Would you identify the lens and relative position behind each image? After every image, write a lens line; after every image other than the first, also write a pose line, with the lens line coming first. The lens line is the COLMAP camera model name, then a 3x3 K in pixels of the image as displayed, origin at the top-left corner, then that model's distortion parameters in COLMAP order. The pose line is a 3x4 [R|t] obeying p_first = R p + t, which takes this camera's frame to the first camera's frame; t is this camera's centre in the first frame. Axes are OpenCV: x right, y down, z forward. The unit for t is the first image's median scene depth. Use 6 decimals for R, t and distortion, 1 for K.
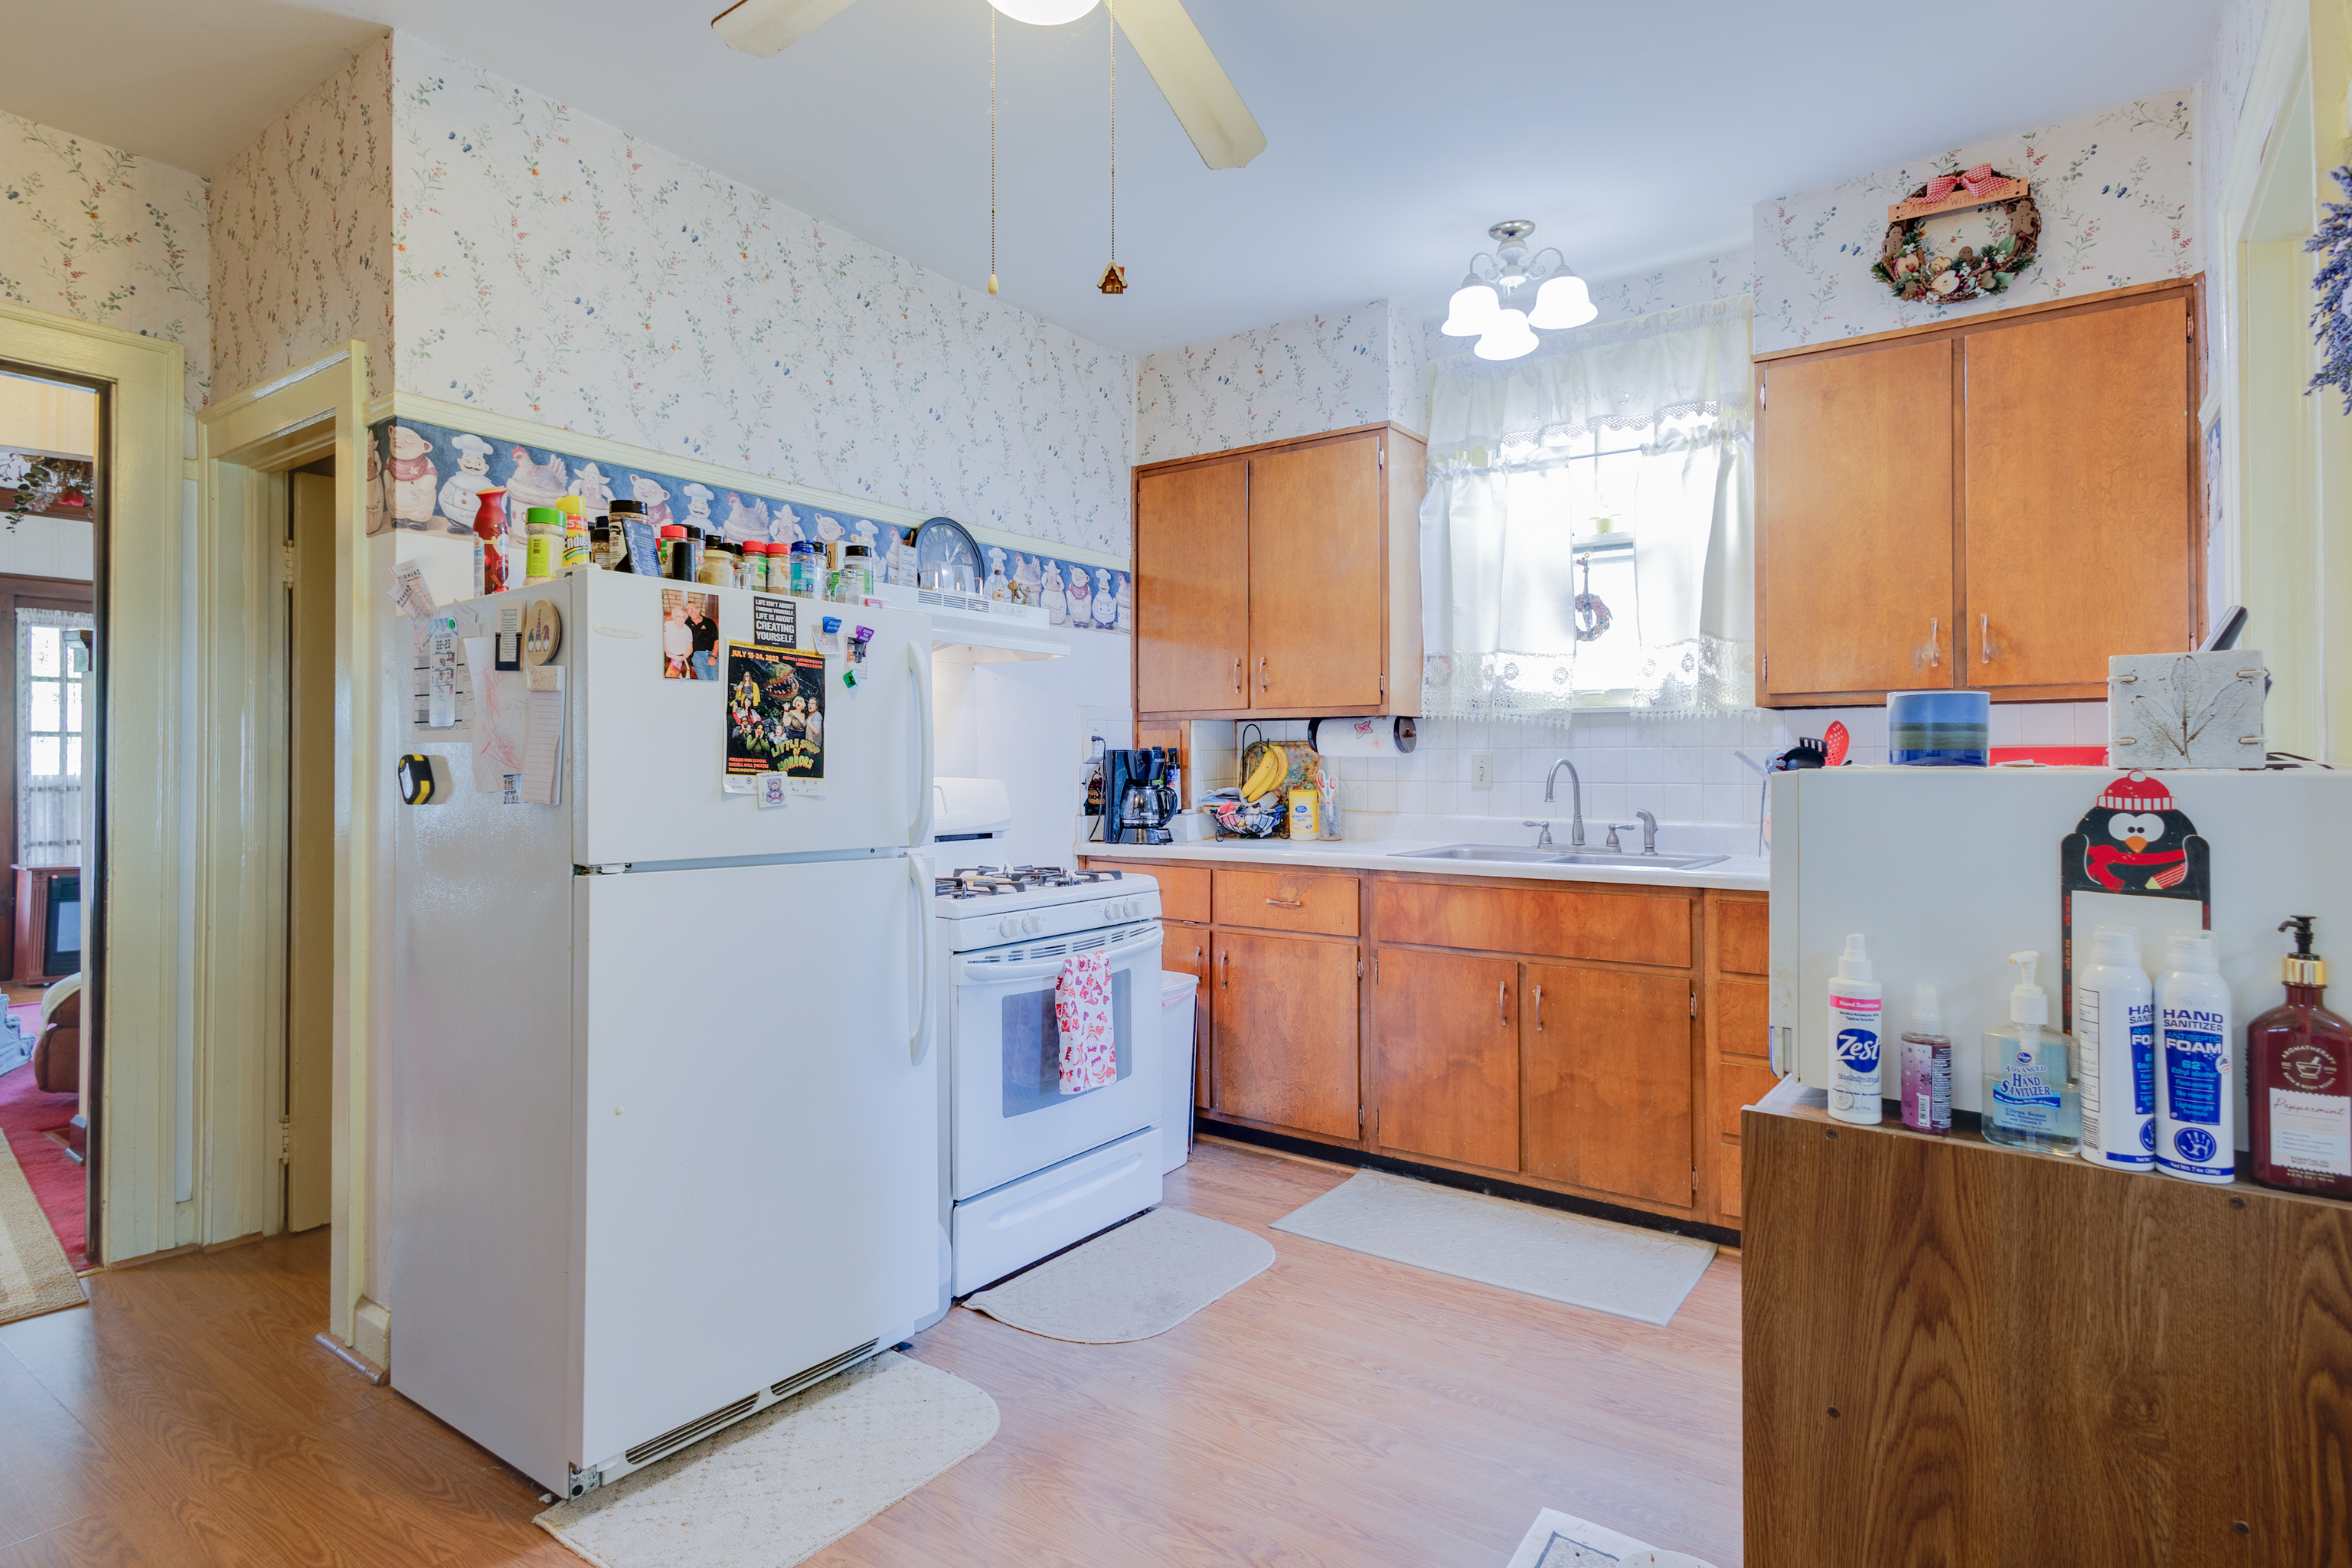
lens RADIAL K [[1204.8, 0, 1176.0], [0, 1204.8, 784.0], [0, 0, 1]] dist [0.000415, -0.000170]
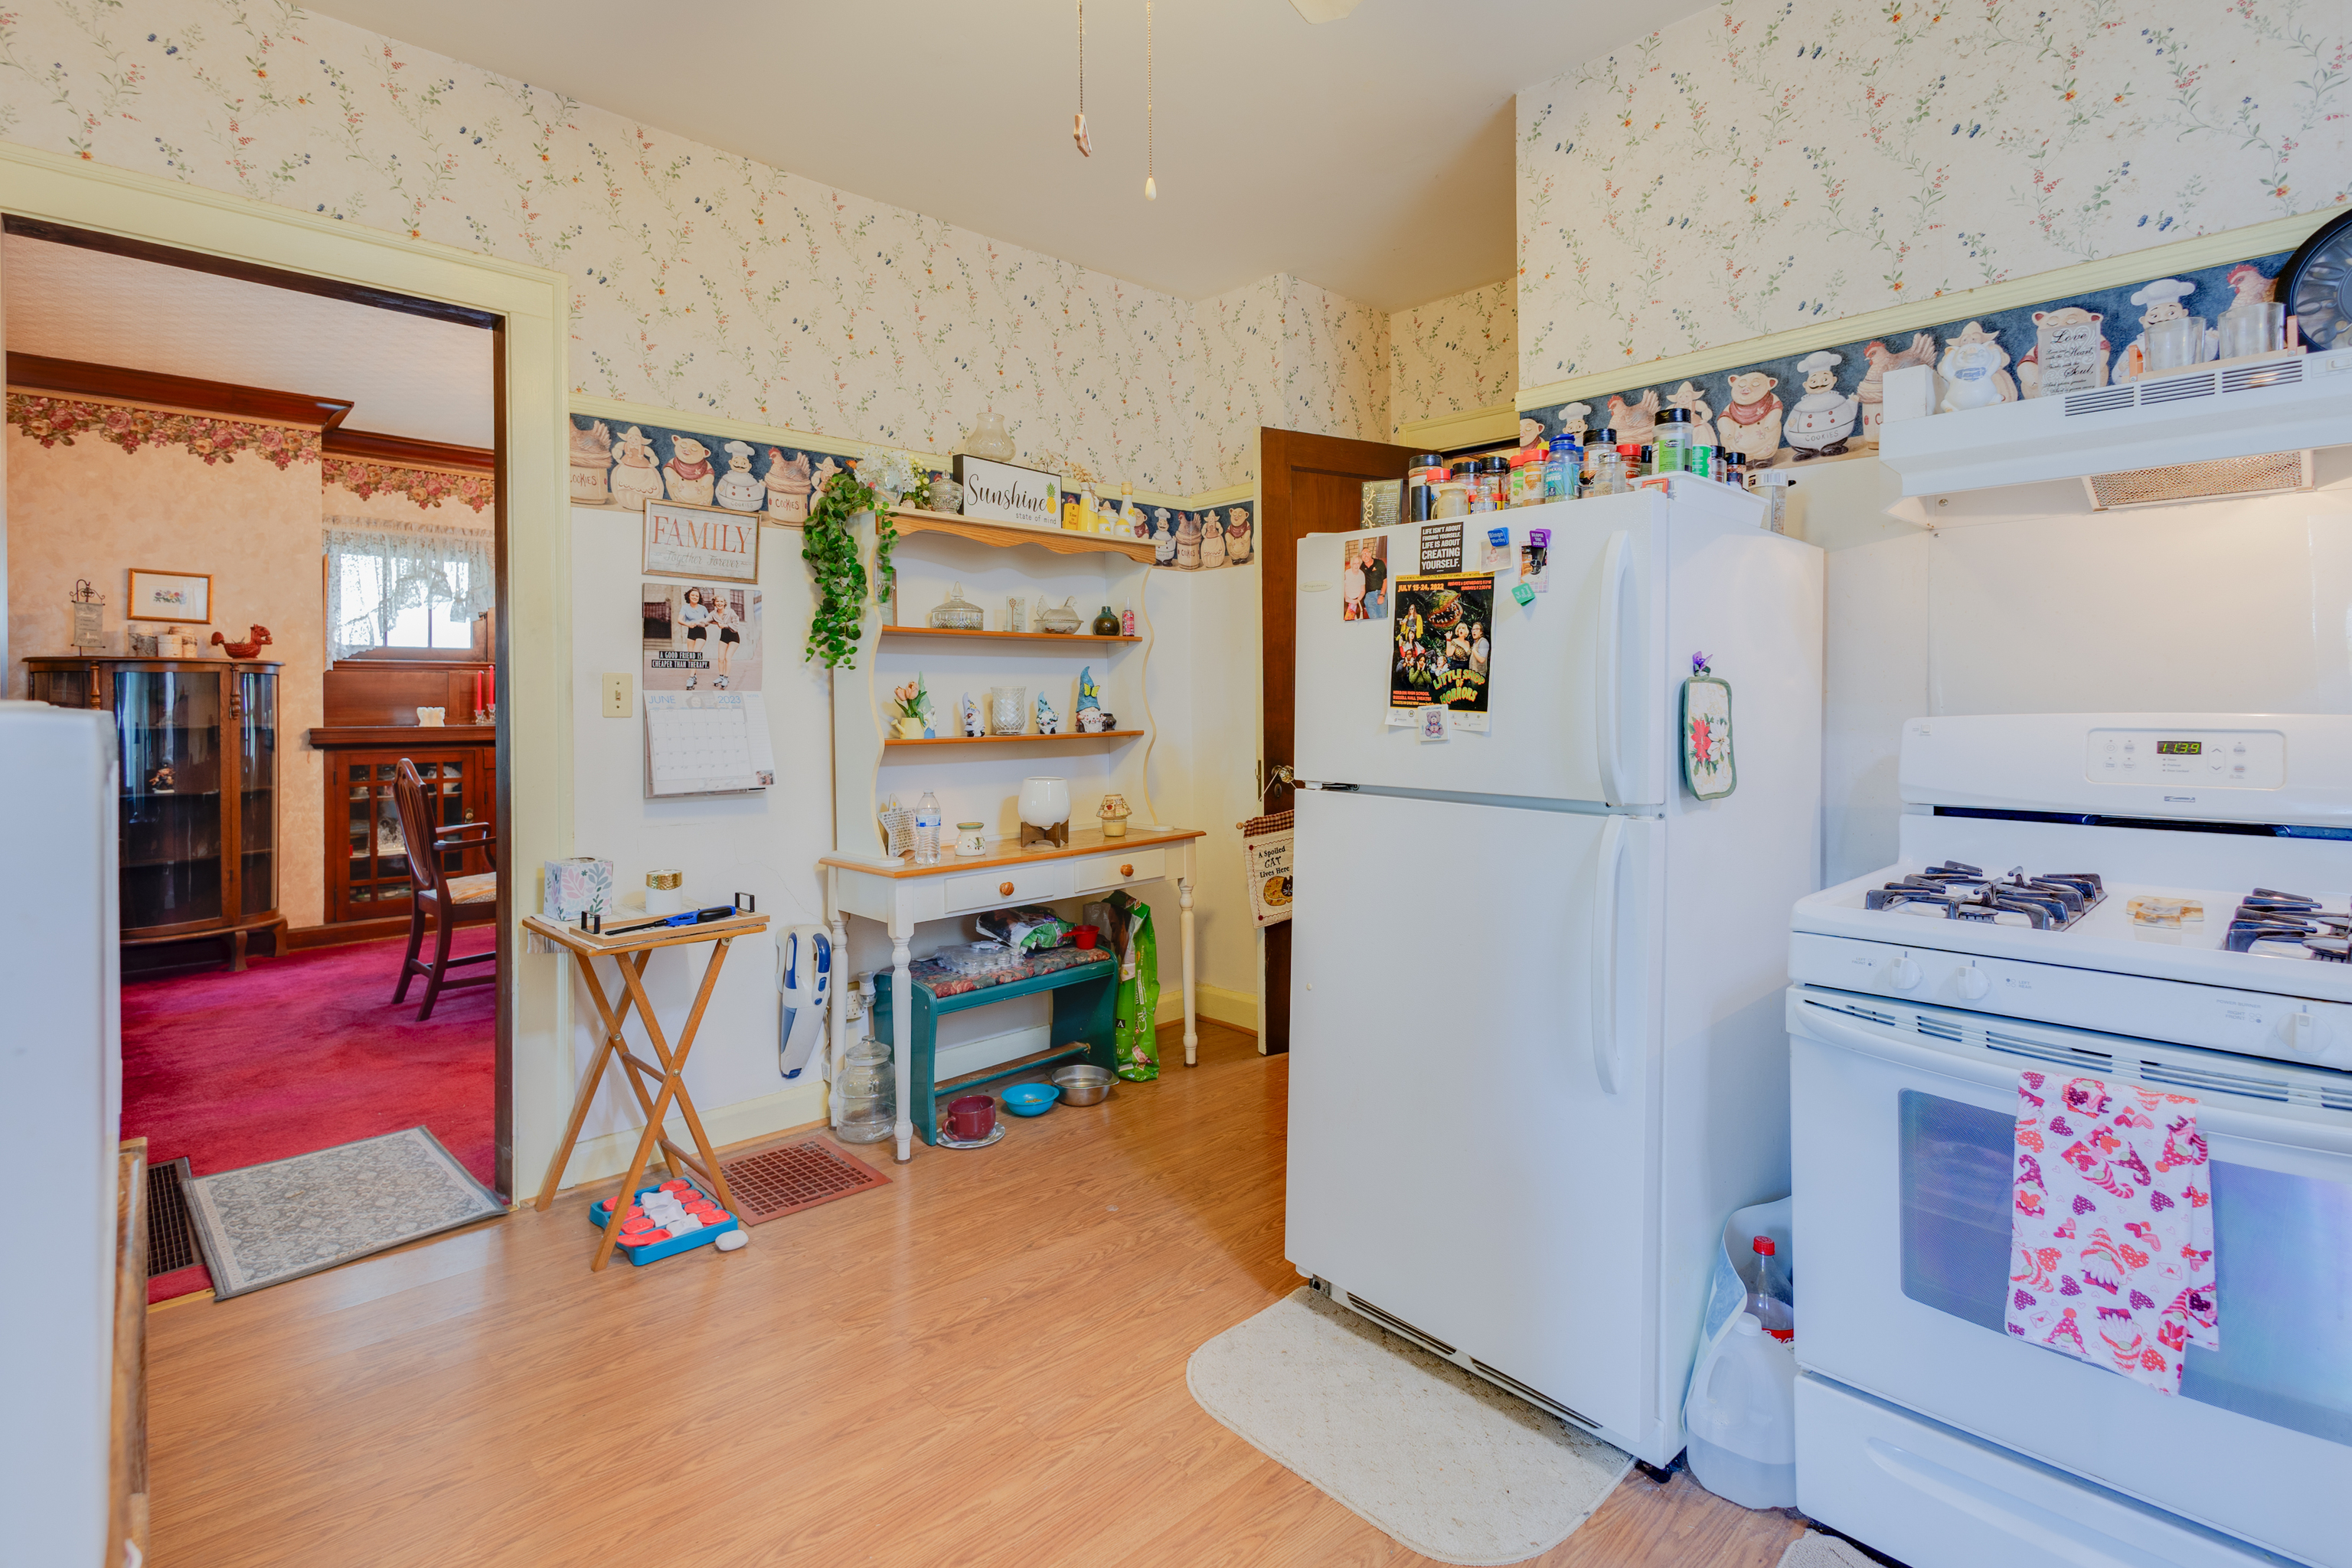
lens RADIAL K [[1118.6, 0, 1182.8], [0, 1118.6, 703.8], [0, 0, 1]] dist [0.000321, 0.000541]
pose [[-0.183032, 0.007968, -0.983075, 0.579100], [-0.004314, 0.999951, 0.008908, -0.017784], [0.983097, 0.005871, -0.182989, 0.959573]]
